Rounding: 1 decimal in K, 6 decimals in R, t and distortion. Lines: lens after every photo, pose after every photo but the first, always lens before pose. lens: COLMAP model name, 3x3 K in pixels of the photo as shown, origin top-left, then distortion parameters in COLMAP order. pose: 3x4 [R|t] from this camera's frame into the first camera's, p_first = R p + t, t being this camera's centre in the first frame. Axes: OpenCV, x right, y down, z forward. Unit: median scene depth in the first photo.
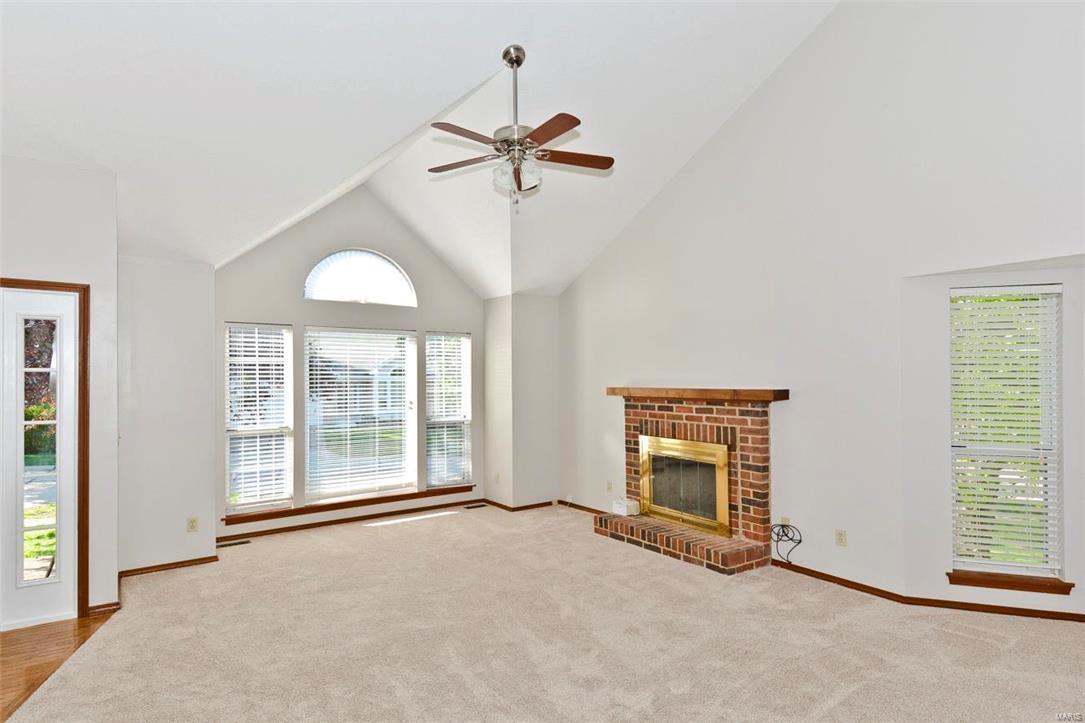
lens RADIAL K [[609.3, 0, 543.9], [0, 609.3, 365.5], [0, 0, 1]] dist [0.061971, -0.006191]
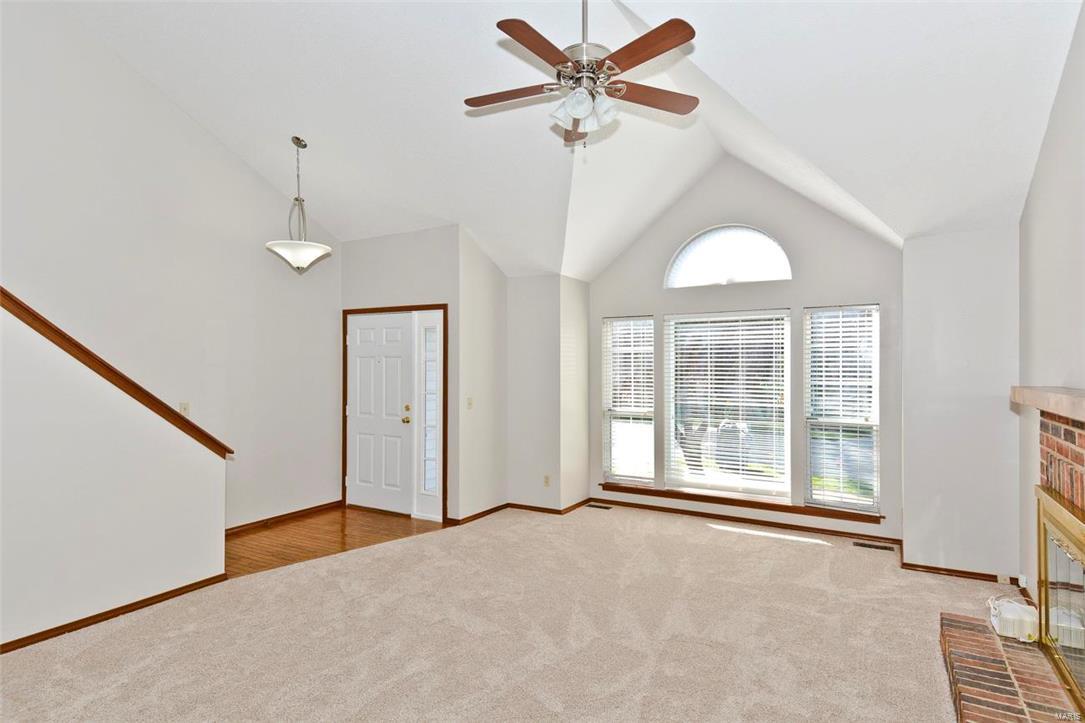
lens RADIAL K [[568.2, 0, 534.2], [0, 568.2, 361.8], [0, 0, 1]] dist [0.030889, -0.016345]
pose [[0.407964, 0.000346, -0.912998, 0.445742], [0.018432, 0.999793, 0.008615, 0.002186], [0.912812, -0.020343, 0.407873, 0.472556]]
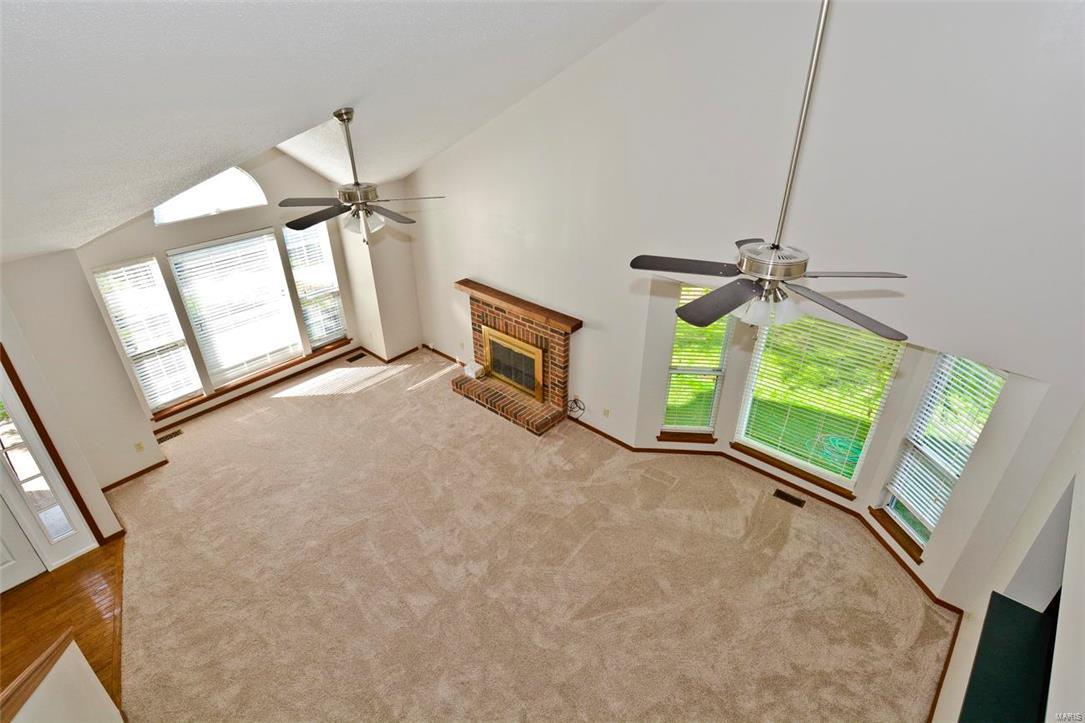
lens RADIAL K [[568.2, 0, 546.1], [0, 568.2, 363.9], [0, 0, 1]] dist [0.030889, -0.016345]
pose [[0.971323, -0.112986, 0.209204, 0.026853], [-0.011741, 0.856013, 0.516820, -0.480974], [-0.237475, -0.504456, 0.830139, -0.100720]]
